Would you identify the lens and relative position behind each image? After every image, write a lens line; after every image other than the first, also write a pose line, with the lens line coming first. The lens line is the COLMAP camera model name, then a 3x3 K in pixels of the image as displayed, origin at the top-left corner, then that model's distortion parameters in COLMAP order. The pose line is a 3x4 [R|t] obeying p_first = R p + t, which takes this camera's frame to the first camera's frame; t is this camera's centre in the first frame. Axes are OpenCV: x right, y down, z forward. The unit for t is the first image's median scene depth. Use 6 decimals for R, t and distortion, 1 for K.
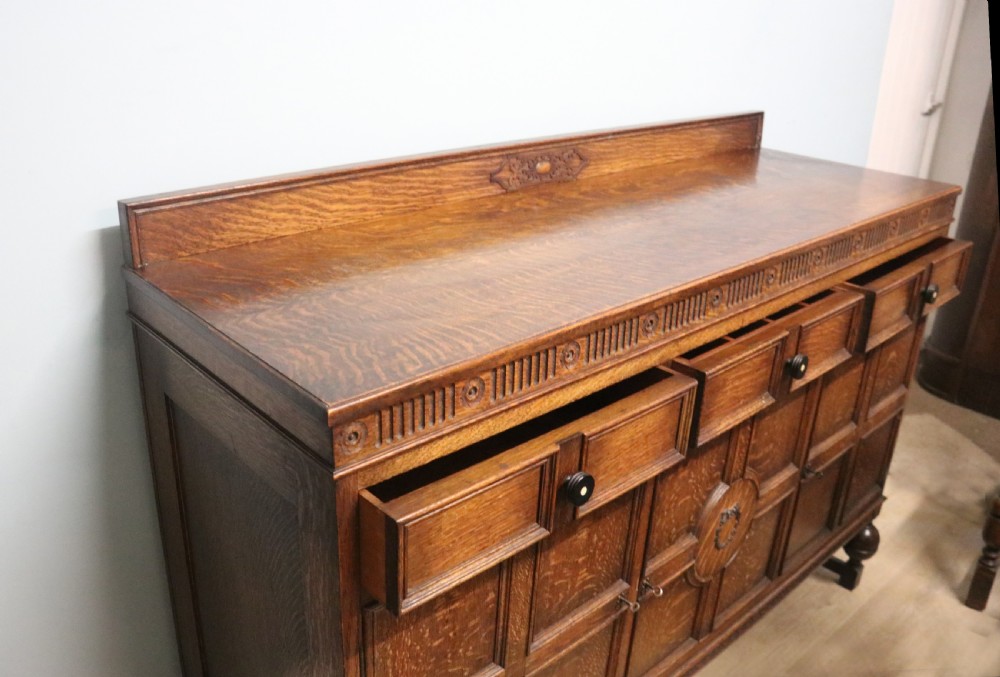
lens RADIAL K [[845.6, 0, 440.9], [0, 845.6, 330.3], [0, 0, 1]] dist [-0.172393, 0.114180]
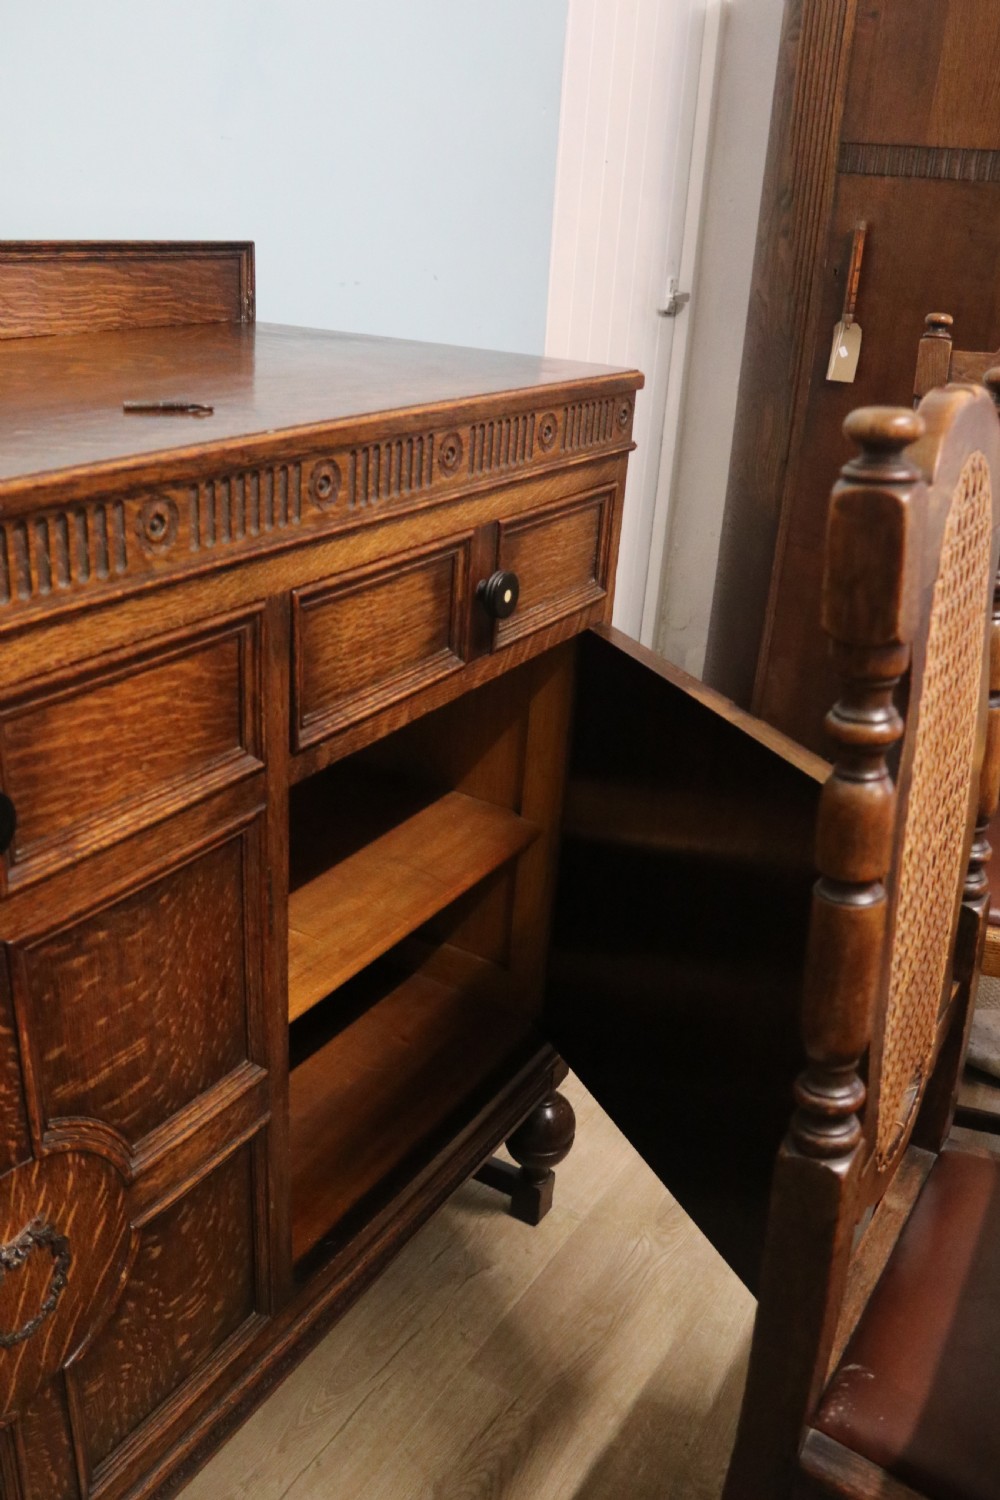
lens RADIAL K [[1261.8, 0, 500.0], [0, 1261.8, 750.0], [0, 0, 1]] dist [-0.184043, 0.134652]
pose [[0.941414, -0.088387, 0.325466, 0.436776], [0.079018, 0.995991, 0.041923, -0.002560], [-0.327866, -0.013749, 0.944624, 0.478721]]
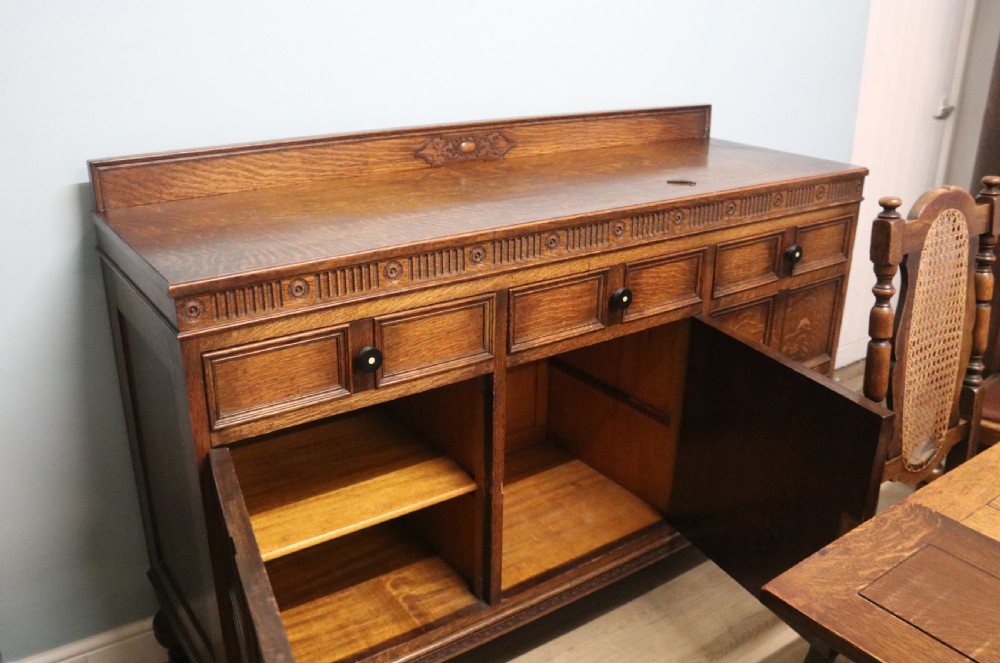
lens RADIAL K [[859.9, 0, 476.9], [0, 859.9, 336.8], [0, 0, 1]] dist [-0.181247, 0.125620]
pose [[0.995259, 0.025476, -0.093866, 0.308143], [-0.027241, 0.999475, -0.017566, 0.112254], [0.093369, 0.020039, 0.995430, -0.222064]]
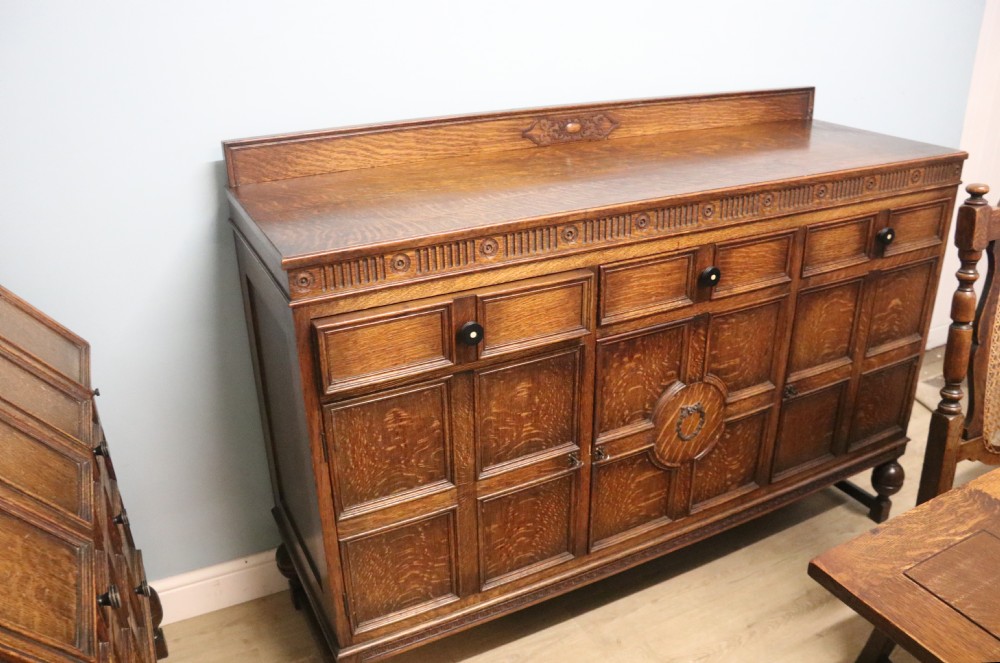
lens RADIAL K [[811.6, 0, 500.0], [0, 811.6, 331.5], [0, 0, 1]] dist [-0.183550, 0.125261]
pose [[0.973927, 0.062462, -0.218095, 0.358244], [-0.057021, 0.997887, 0.031160, 0.094014], [0.219580, -0.017911, 0.975430, -0.234302]]
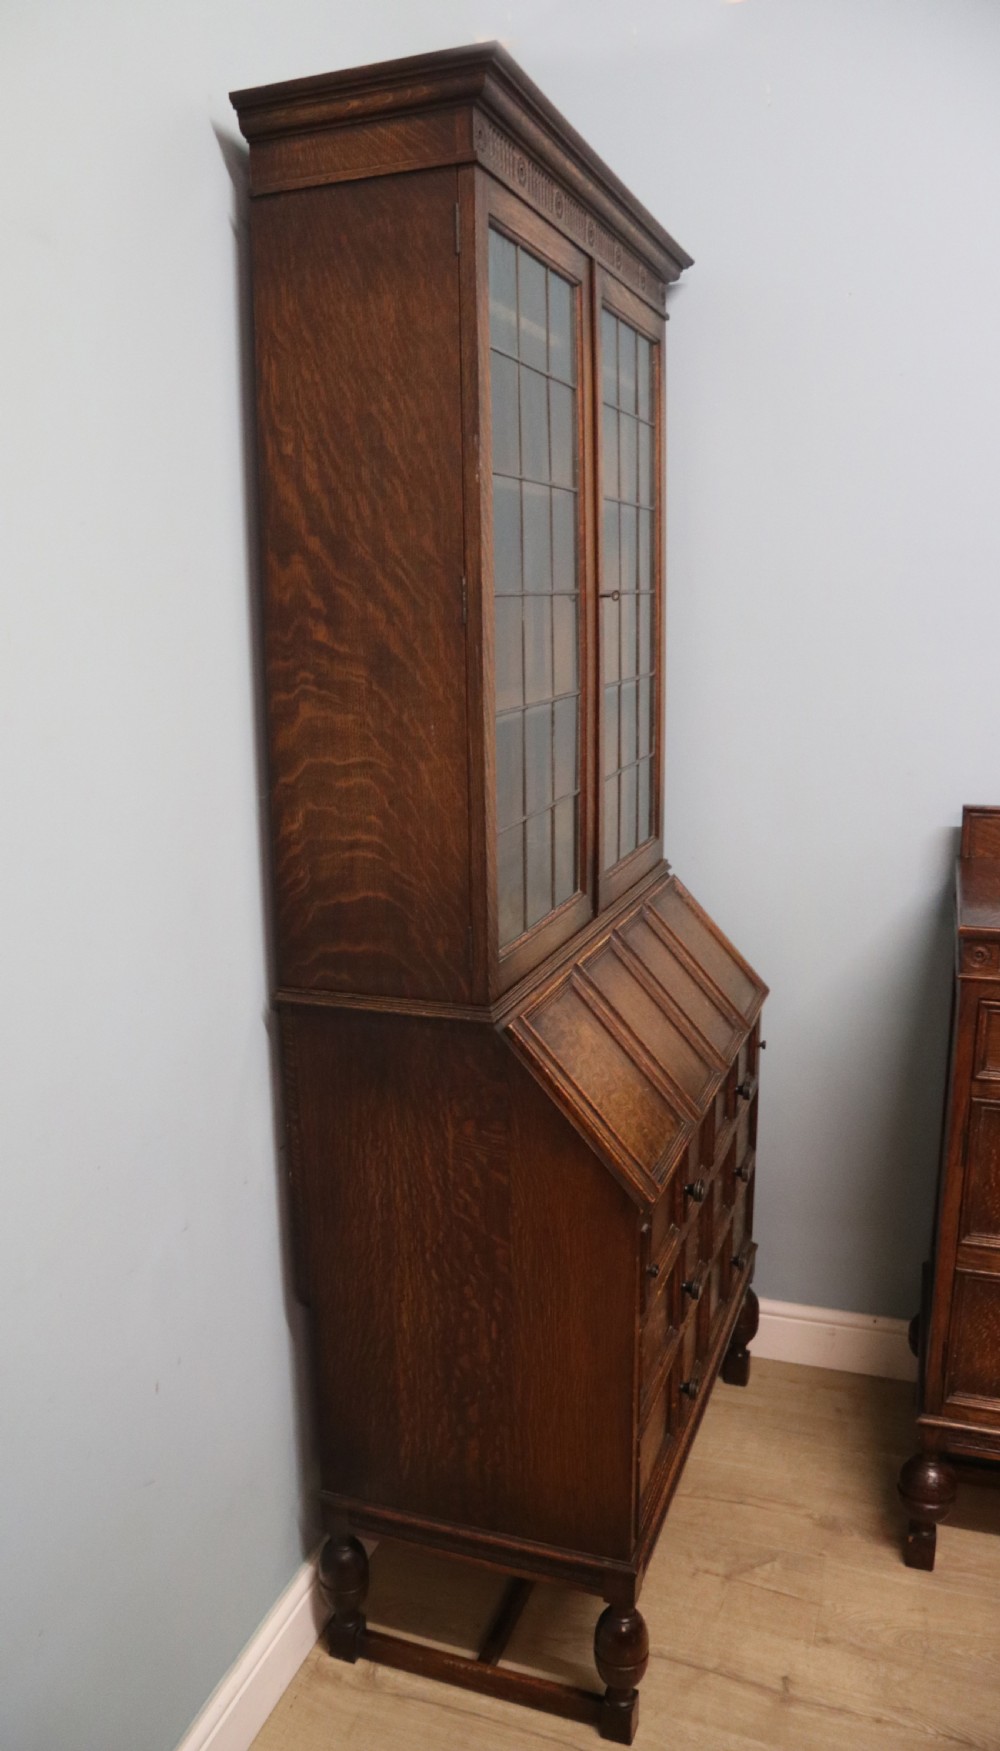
lens RADIAL K [[1266.0, 0, 446.0], [0, 1266.0, 874.8], [0, 0, 1]] dist [-0.001665, -0.056311]
pose [[0.484432, 0.163834, -0.859351, 0.812666], [-0.316482, 0.948596, 0.002441, 0.174181], [0.815576, 0.270786, 0.511381, -0.575891]]
